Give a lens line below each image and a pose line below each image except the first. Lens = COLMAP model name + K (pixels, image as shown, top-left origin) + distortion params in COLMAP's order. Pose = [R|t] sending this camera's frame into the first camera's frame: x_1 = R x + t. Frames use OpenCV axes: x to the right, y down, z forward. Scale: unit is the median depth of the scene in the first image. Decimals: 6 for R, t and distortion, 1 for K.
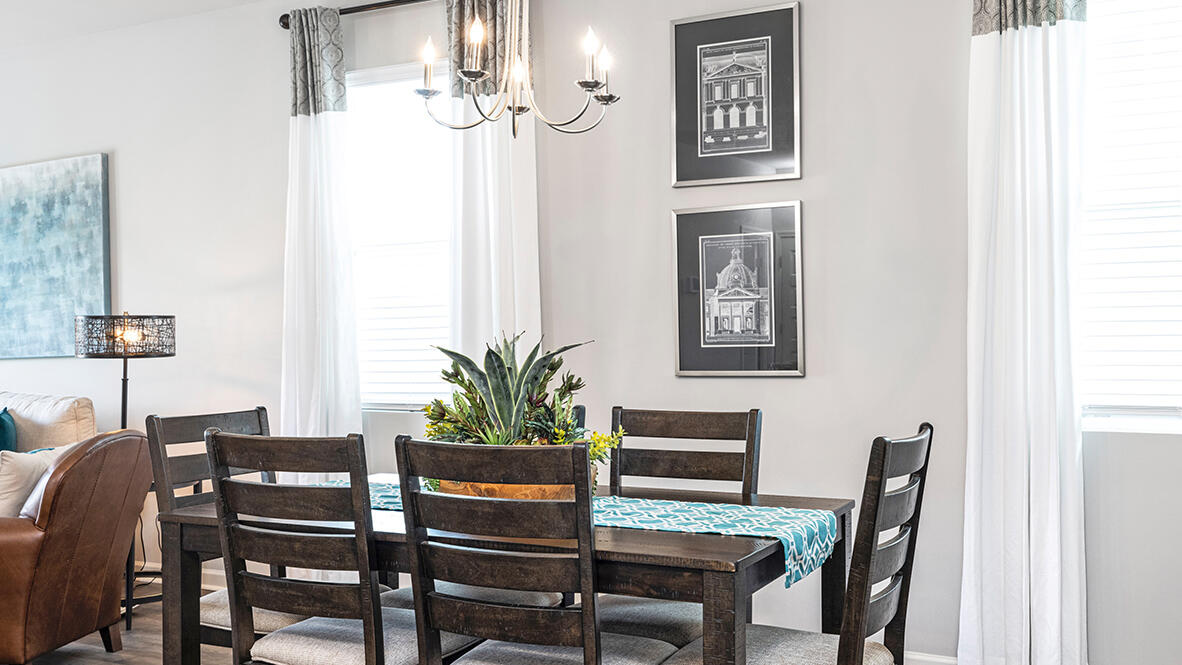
lens RADIAL K [[967.3, 0, 591.0], [0, 967.3, 328.2], [0, 0, 1]] dist [0.009812, 0.002084]
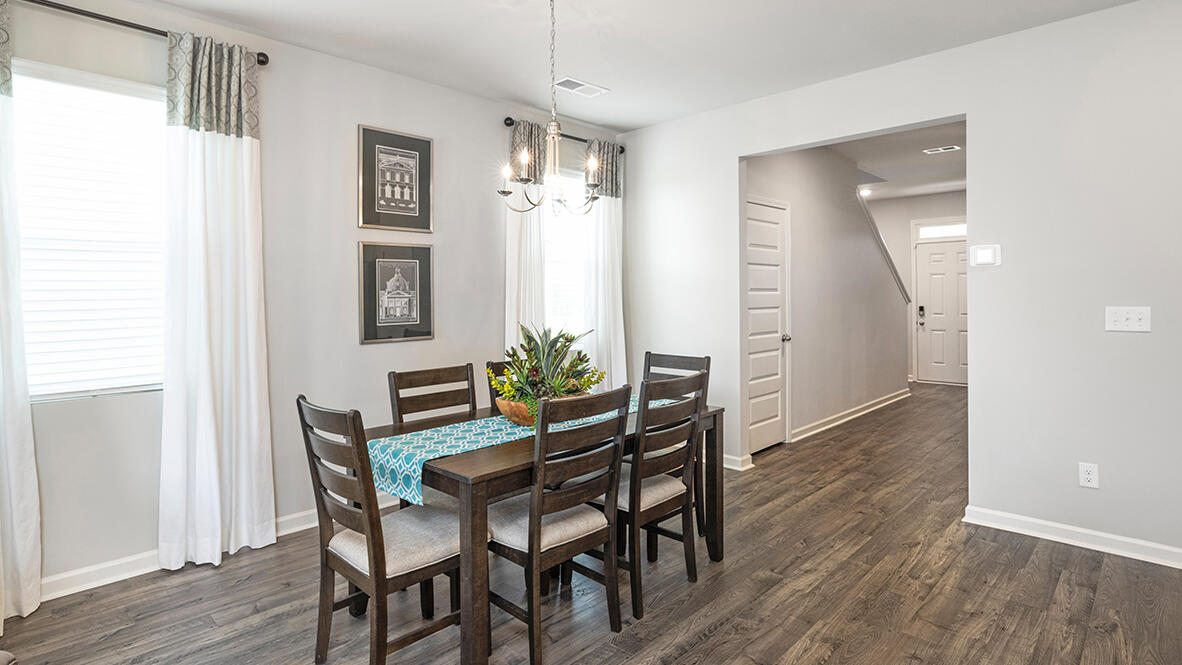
lens RADIAL K [[594.0, 0, 591.1], [0, 594.0, 335.8], [0, 0, 1]] dist [0.005131, 0.001264]
pose [[0.361671, -0.040105, 0.931443, -0.729354], [0.029360, 0.999069, 0.031616, 0.016157], [-0.931843, 0.015912, 0.362512, 0.288767]]
